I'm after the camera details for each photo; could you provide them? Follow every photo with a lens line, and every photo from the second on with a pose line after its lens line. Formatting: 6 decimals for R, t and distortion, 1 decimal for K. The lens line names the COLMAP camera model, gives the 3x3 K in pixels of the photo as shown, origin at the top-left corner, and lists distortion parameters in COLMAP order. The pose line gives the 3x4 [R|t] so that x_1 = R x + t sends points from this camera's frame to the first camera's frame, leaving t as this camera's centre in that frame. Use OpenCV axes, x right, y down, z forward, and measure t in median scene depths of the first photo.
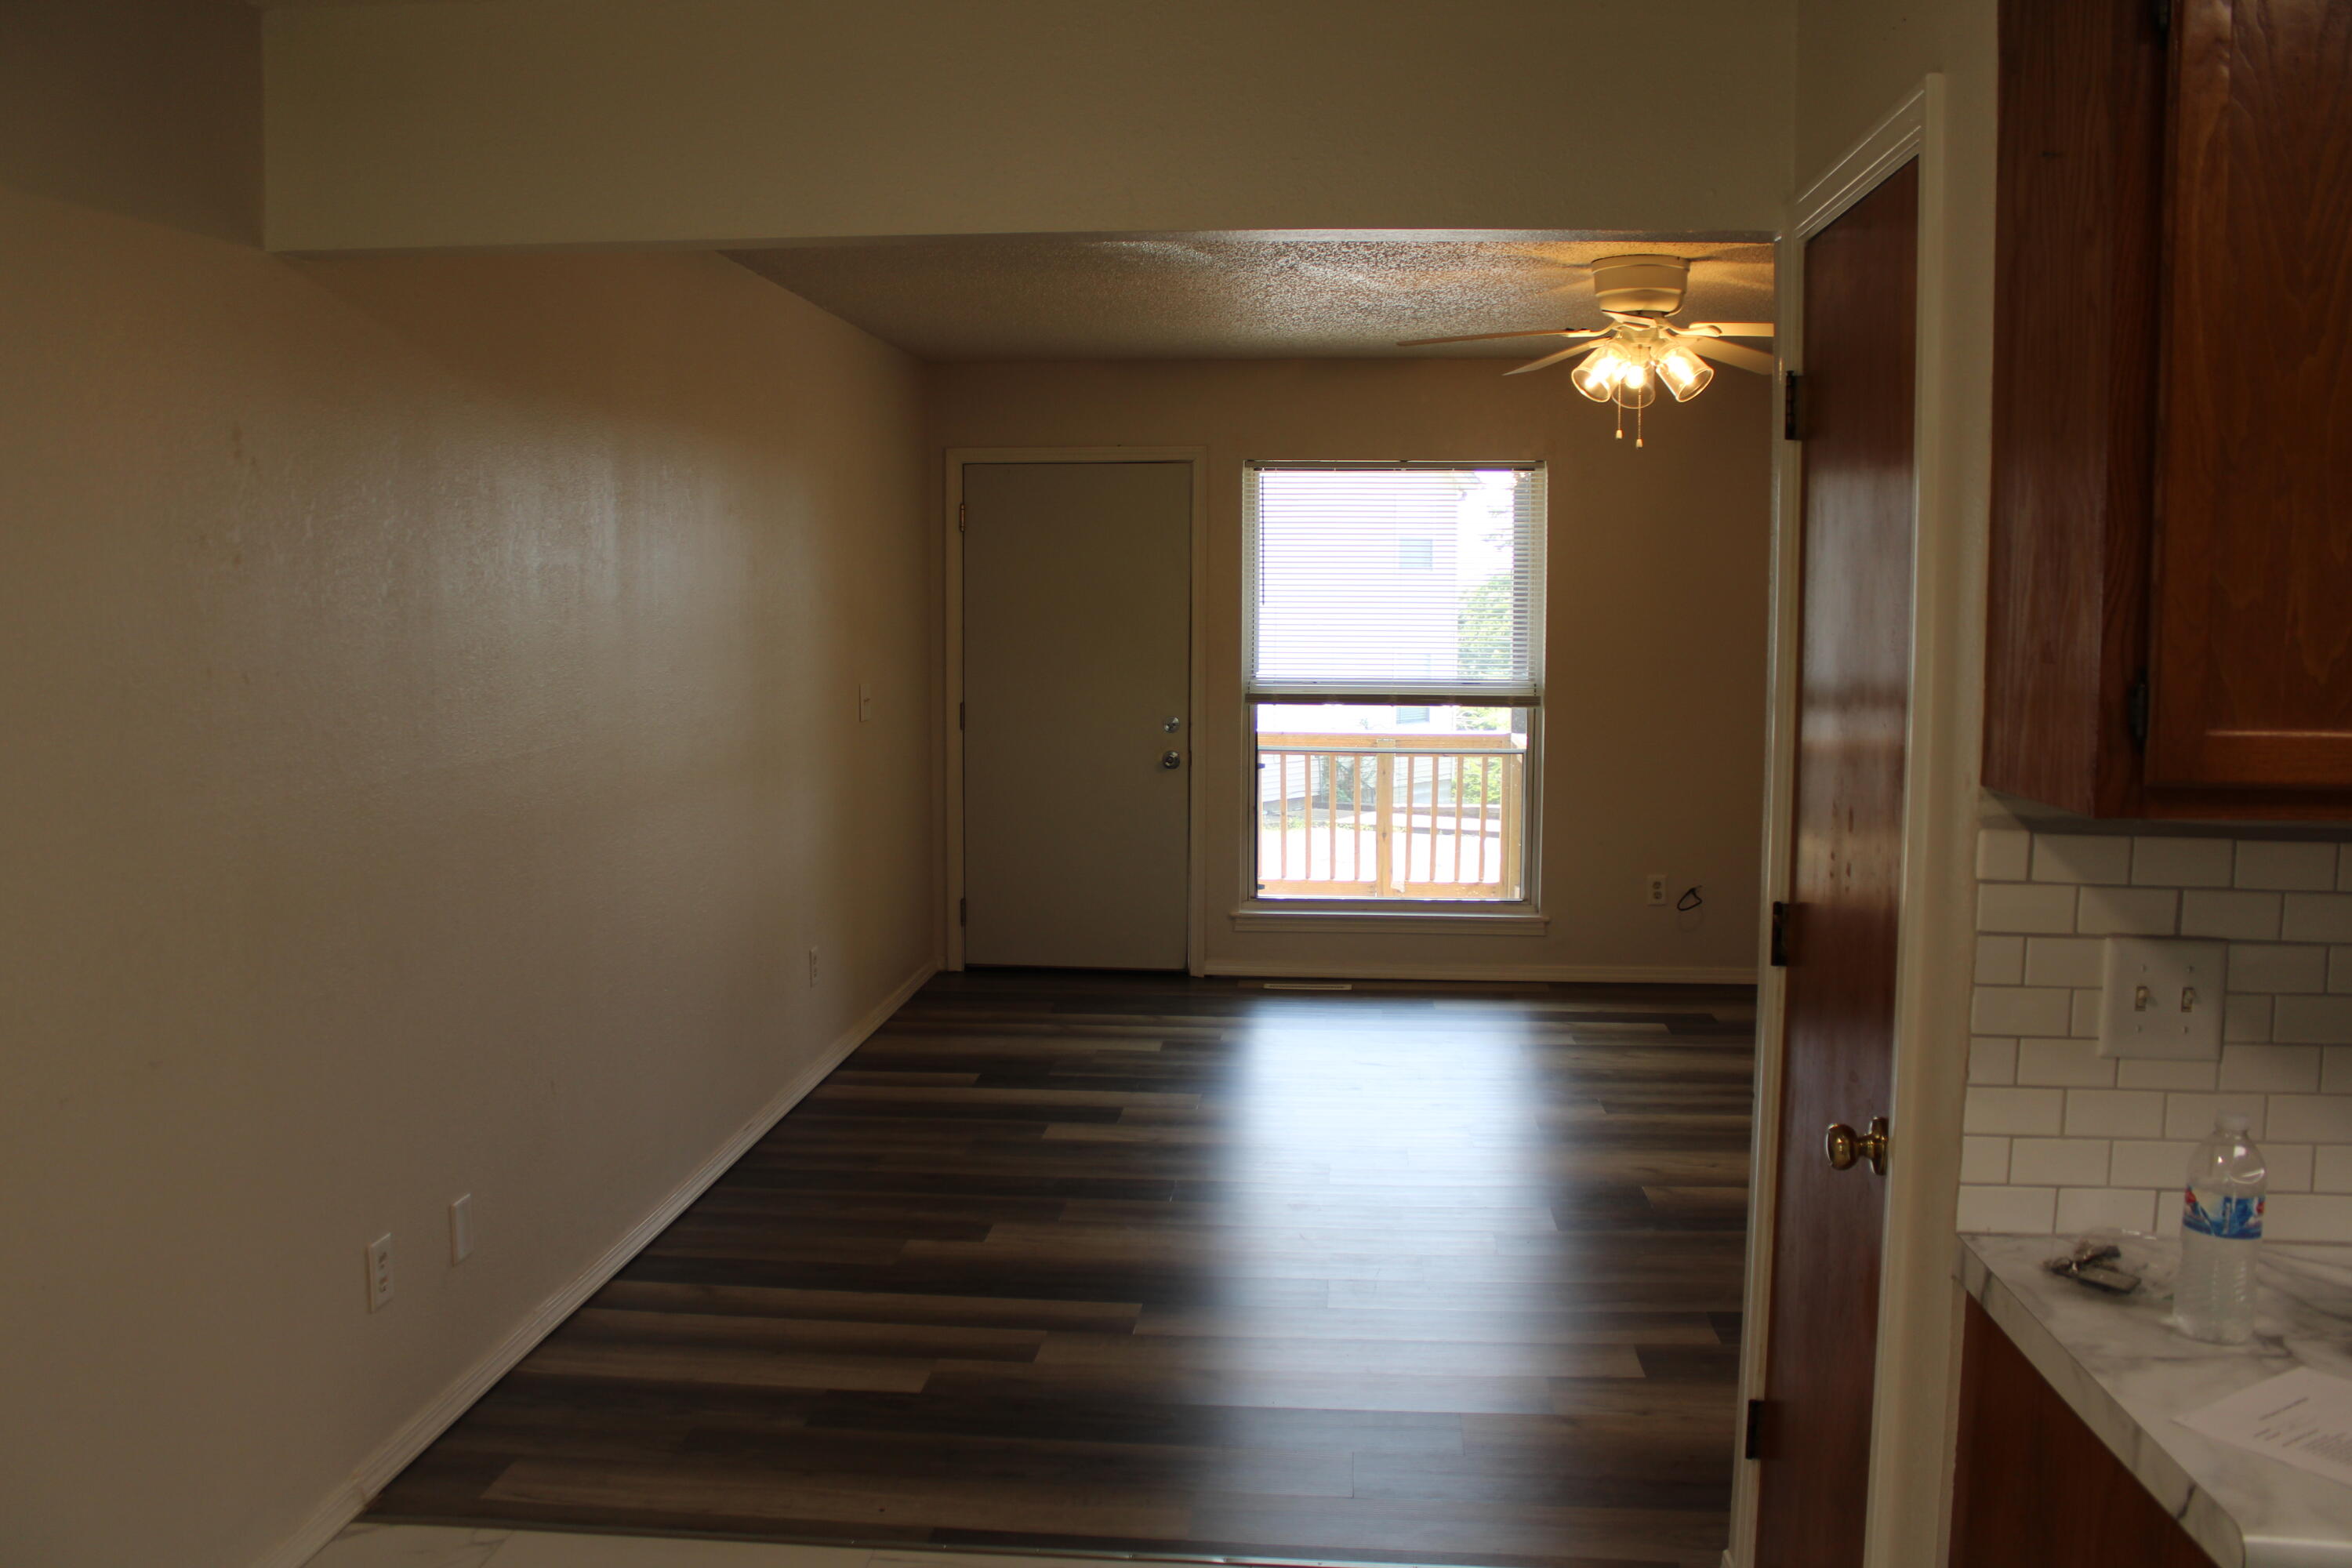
lens RADIAL K [[1944.9, 0, 1167.2], [0, 1944.9, 786.8], [0, 0, 1]] dist [-0.168930, 0.141261]
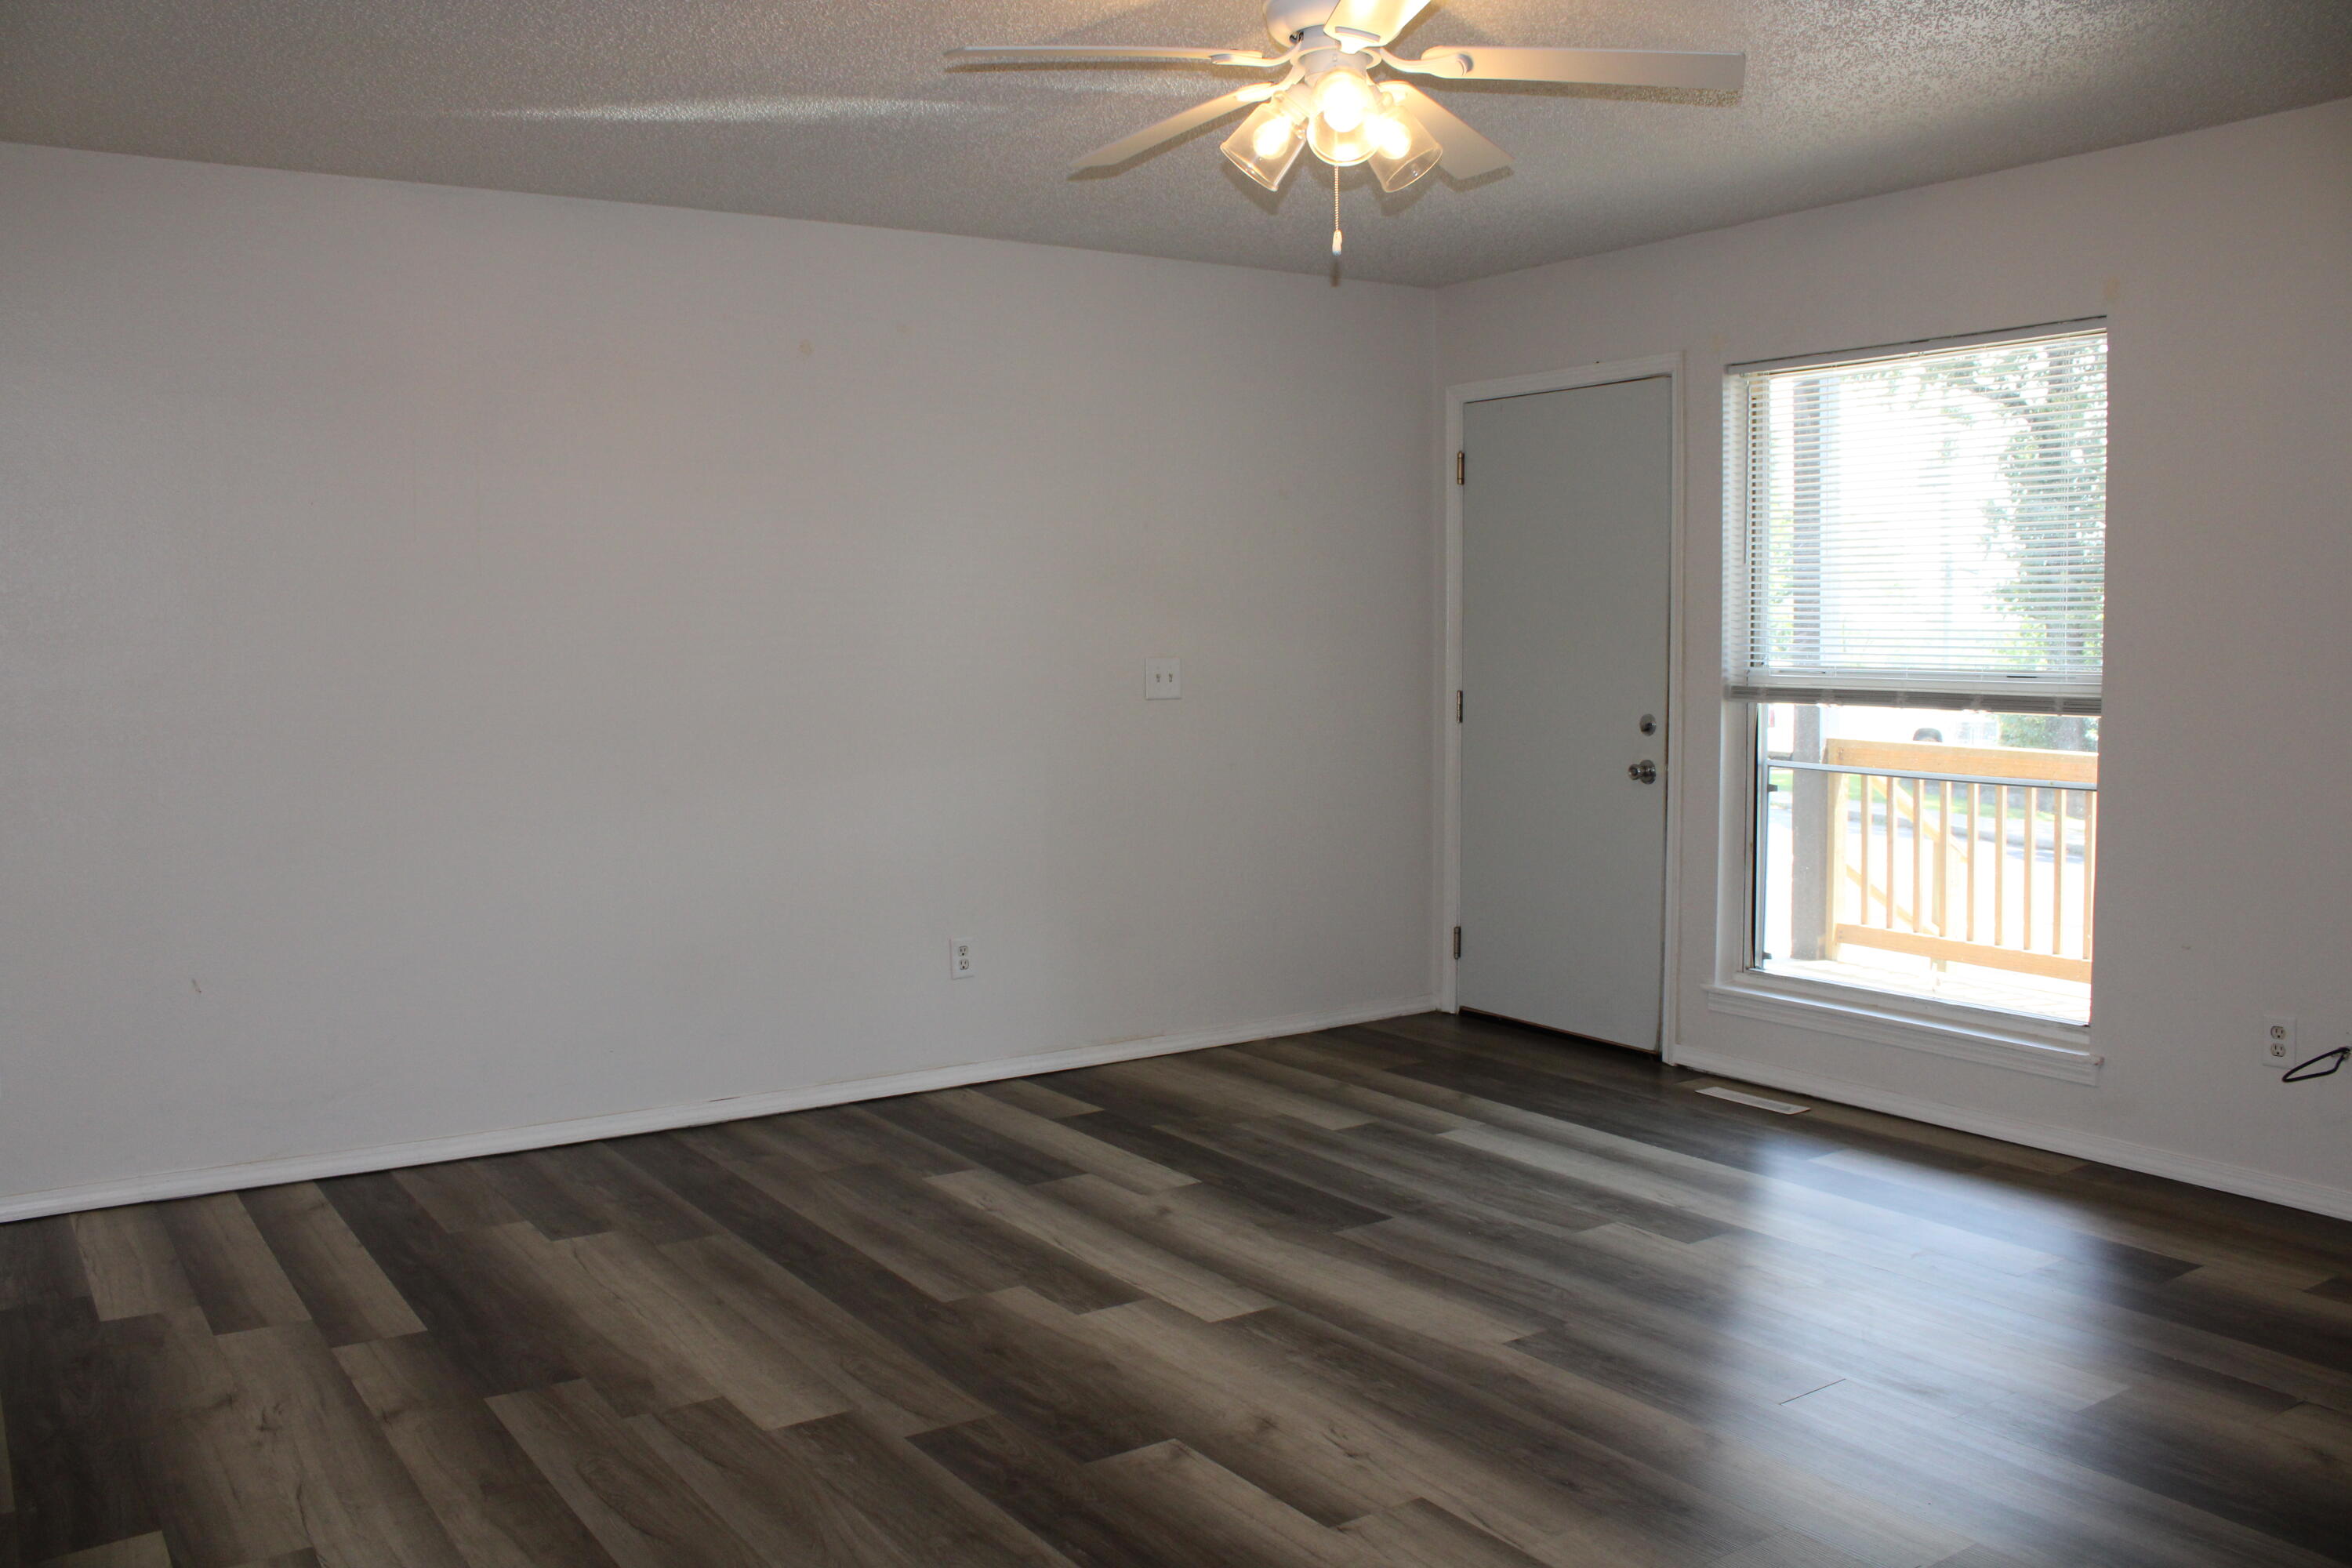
lens RADIAL K [[1944.9, 0, 1167.2], [0, 1944.9, 786.8], [0, 0, 1]] dist [-0.168930, 0.141261]
pose [[0.635376, 0.058493, -0.769984, 0.459332], [-0.067324, 0.997526, 0.020225, -0.010752], [0.769263, 0.038988, 0.637742, 0.381254]]
